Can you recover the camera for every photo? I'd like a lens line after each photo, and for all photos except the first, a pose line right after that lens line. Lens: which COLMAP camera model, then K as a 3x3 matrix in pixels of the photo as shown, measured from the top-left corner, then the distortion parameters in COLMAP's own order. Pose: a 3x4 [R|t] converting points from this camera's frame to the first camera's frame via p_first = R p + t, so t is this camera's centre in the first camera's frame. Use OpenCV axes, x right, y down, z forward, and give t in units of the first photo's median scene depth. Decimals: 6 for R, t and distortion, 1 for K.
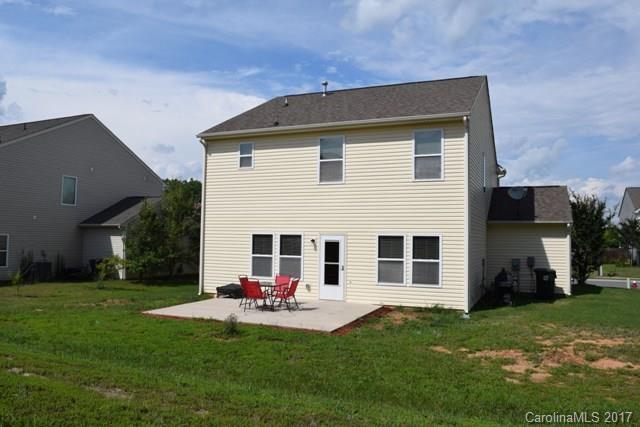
lens RADIAL K [[503.2, 0, 321.5], [0, 503.2, 213.1], [0, 0, 1]] dist [-0.083703, 0.017484]
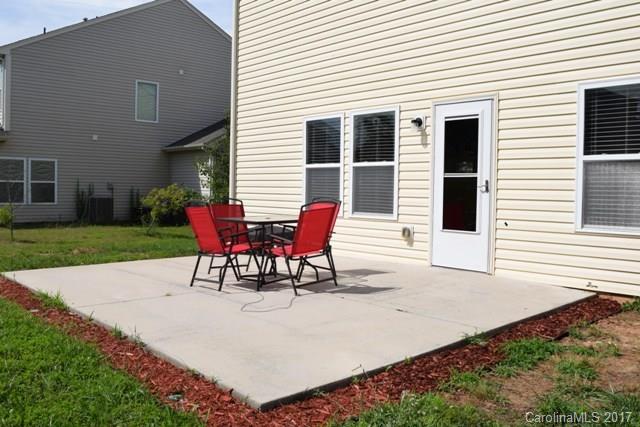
lens RADIAL K [[569.1, 0, 319.4], [0, 569.1, 211.9], [0, 0, 1]] dist [-0.076367, 0.001281]
pose [[0.909206, 0.012108, -0.416170, 0.103384], [0.023282, 0.996535, 0.079856, 0.089757], [0.415695, -0.082294, 0.905773, 0.549880]]
